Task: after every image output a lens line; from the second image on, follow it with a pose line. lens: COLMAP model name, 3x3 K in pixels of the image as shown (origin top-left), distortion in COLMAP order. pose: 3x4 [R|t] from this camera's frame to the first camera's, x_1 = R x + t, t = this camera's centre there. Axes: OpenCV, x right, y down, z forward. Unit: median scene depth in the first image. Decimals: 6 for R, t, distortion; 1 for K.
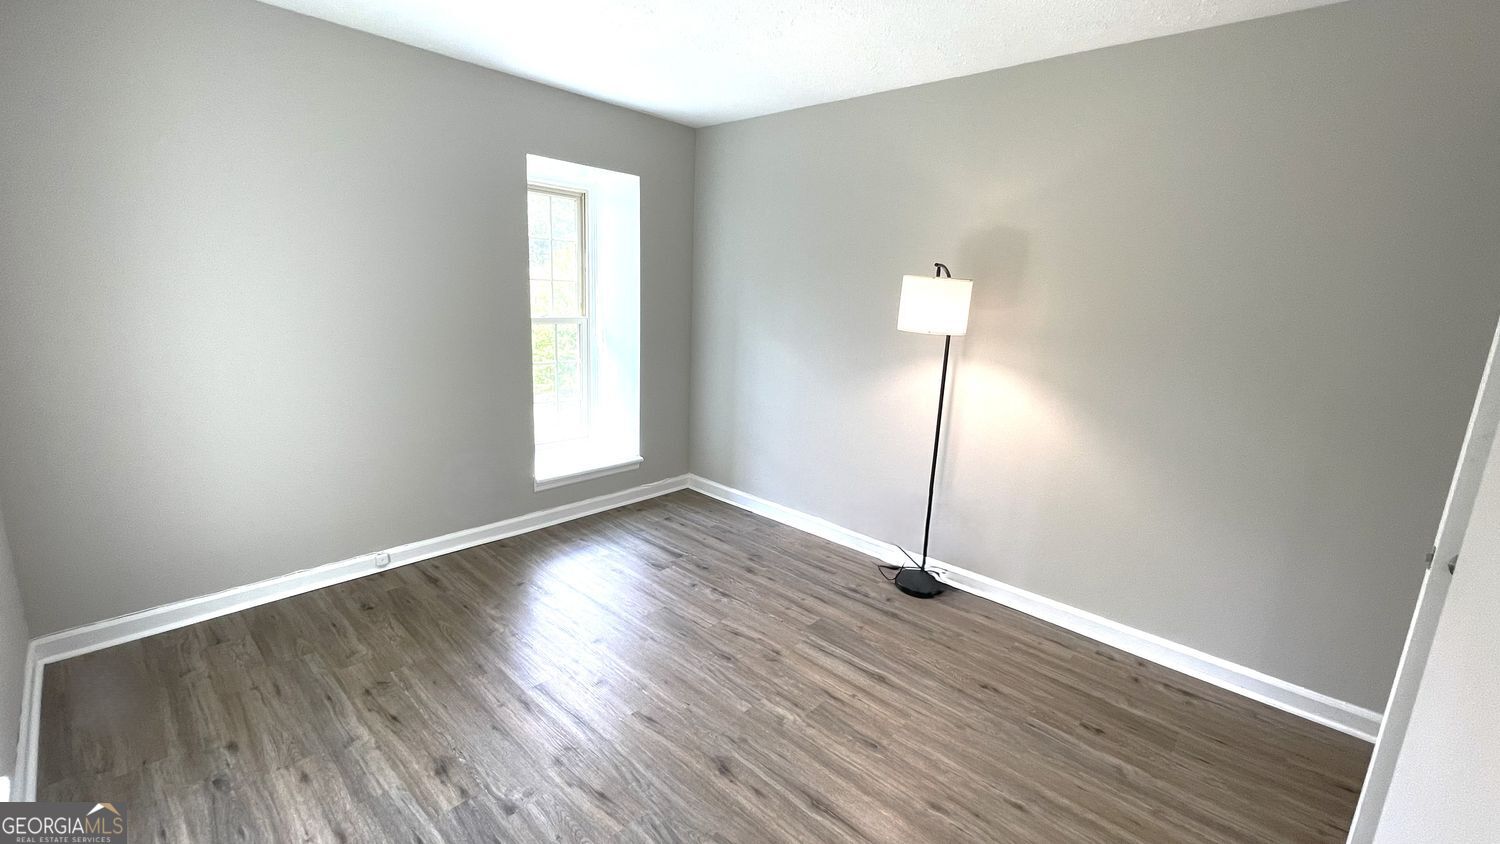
lens RADIAL K [[637.4, 0, 756.2], [0, 637.4, 423.1], [0, 0, 1]] dist [0.000757, -0.000219]
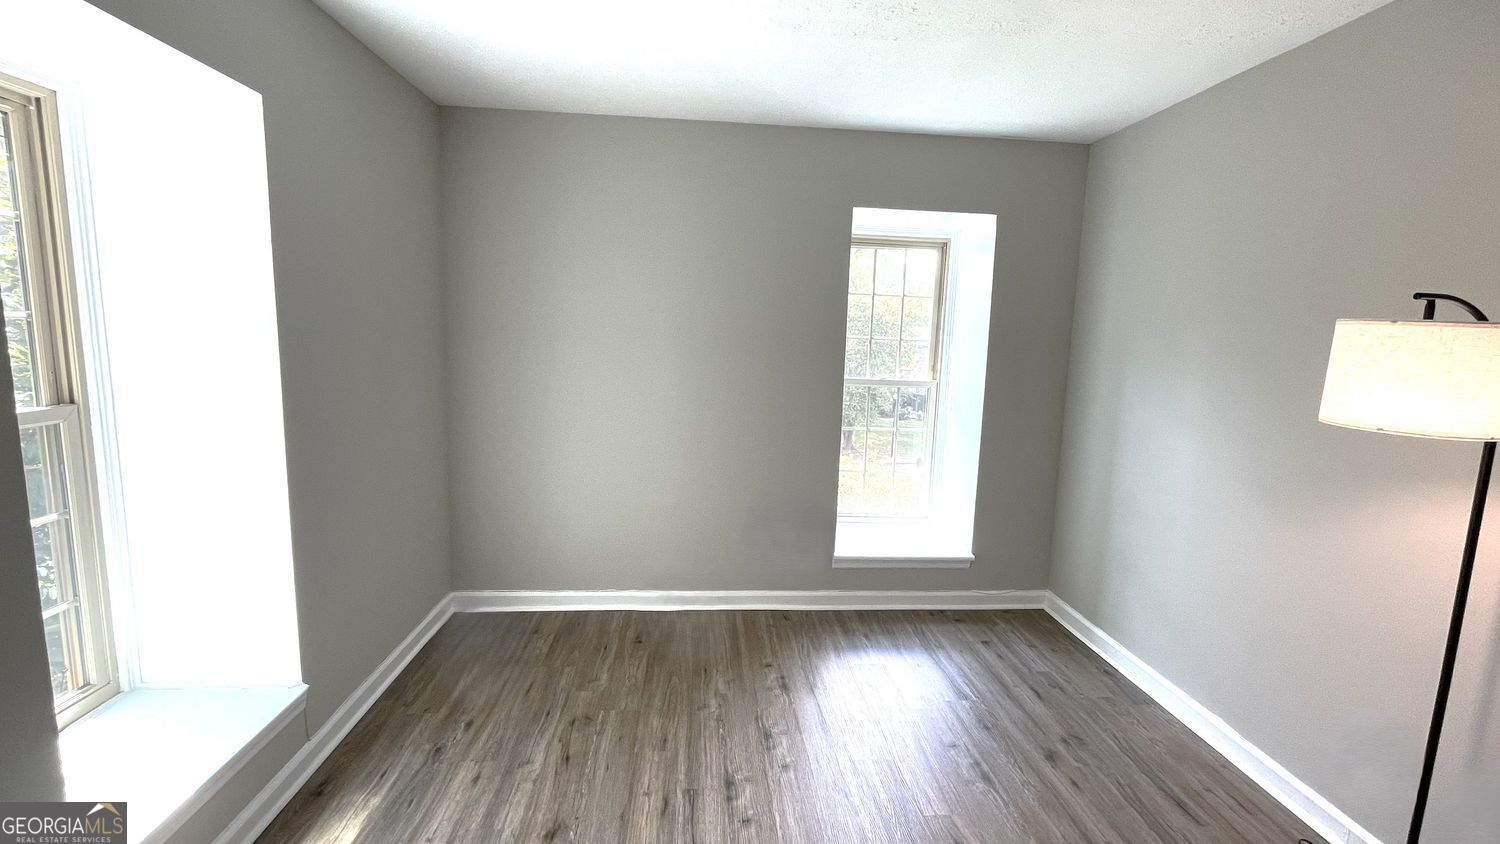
lens RADIAL K [[655.6, 0, 732.1], [0, 655.6, 417.8], [0, 0, 1]] dist [-0.000641, 0.000220]
pose [[0.723350, 0.071030, -0.686818, 0.199748], [-0.145631, 0.988013, -0.051197, -0.039700], [0.674949, 0.137056, 0.725024, 0.222747]]
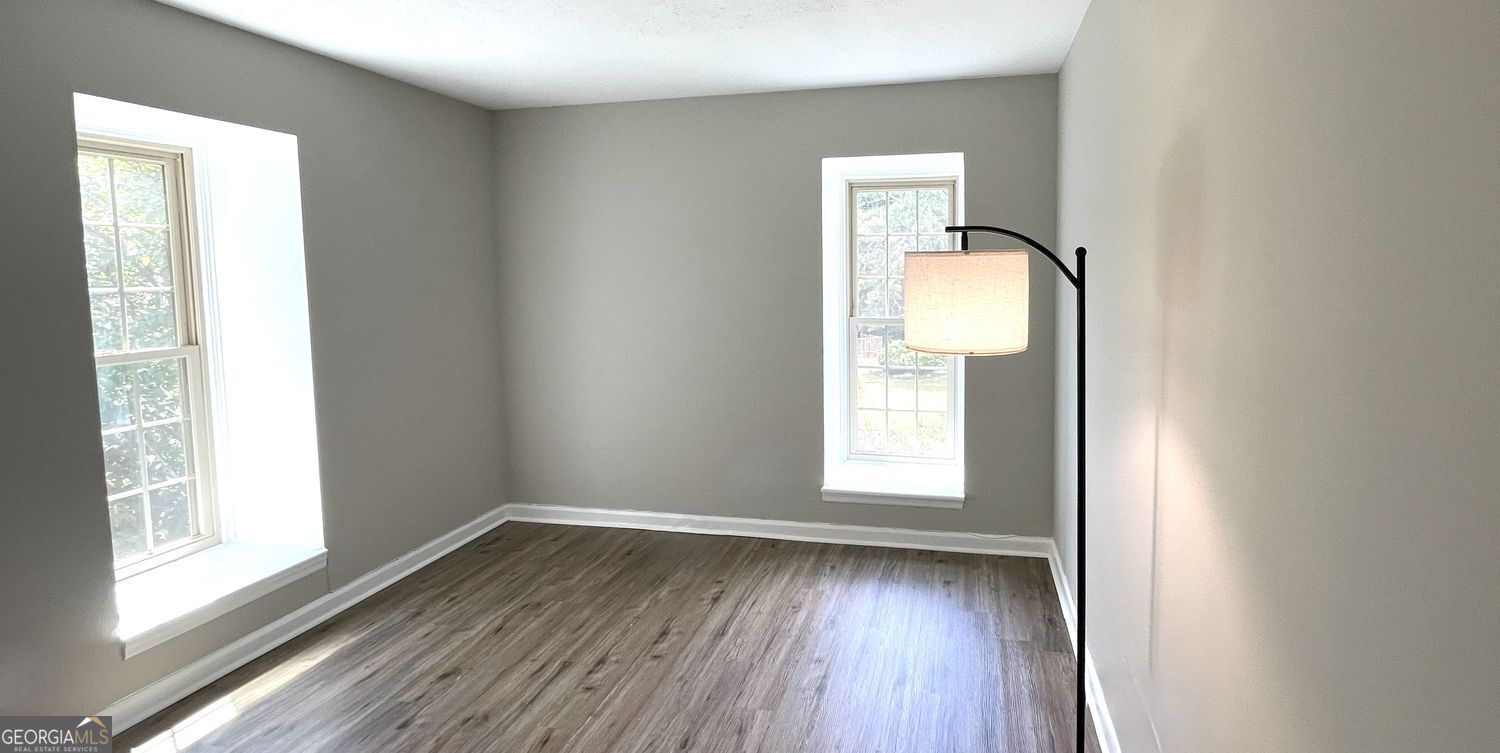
lens RADIAL K [[699.9, 0, 789.5], [0, 699.9, 319.3], [0, 0, 1]] dist [0.000789, 0.000142]
pose [[0.490512, 0.009222, -0.871386, 0.595406], [-0.150978, 0.985722, -0.074555, -0.081238], [0.858256, 0.168130, 0.484901, 0.468114]]
